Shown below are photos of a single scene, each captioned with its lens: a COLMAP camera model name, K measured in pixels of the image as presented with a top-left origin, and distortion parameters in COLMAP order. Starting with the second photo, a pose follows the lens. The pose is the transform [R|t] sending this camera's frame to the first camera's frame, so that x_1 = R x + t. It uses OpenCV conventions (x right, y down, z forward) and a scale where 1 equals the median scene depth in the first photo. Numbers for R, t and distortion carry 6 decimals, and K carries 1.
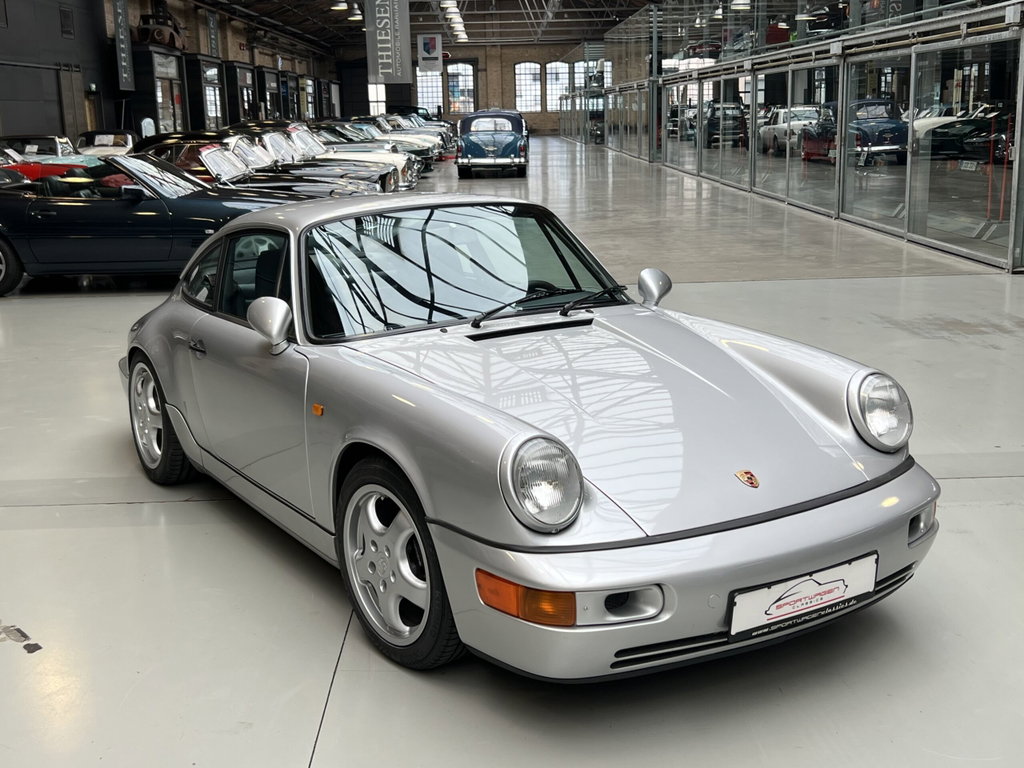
lens RADIAL K [[1225.7, 0, 512.0], [0, 1225.7, 384.0], [0, 0, 1]] dist [0.203198, -0.611070]
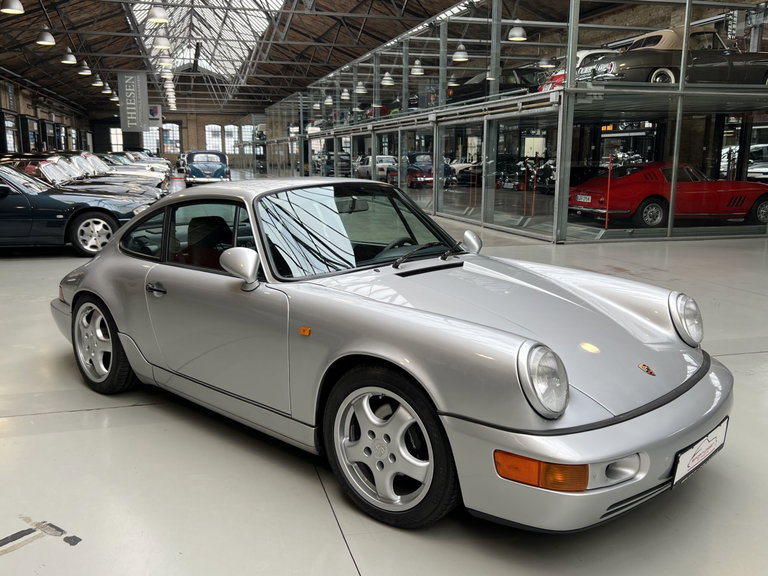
lens RADIAL K [[716.2, 0, 384.0], [0, 716.2, 288.0], [0, 0, 1]] dist [0.049780, -0.065735]
pose [[0.966531, -0.018560, 0.255876, -0.077577], [0.028377, 0.998994, -0.034725, 0.001155], [-0.254974, 0.040824, 0.966086, 0.071712]]
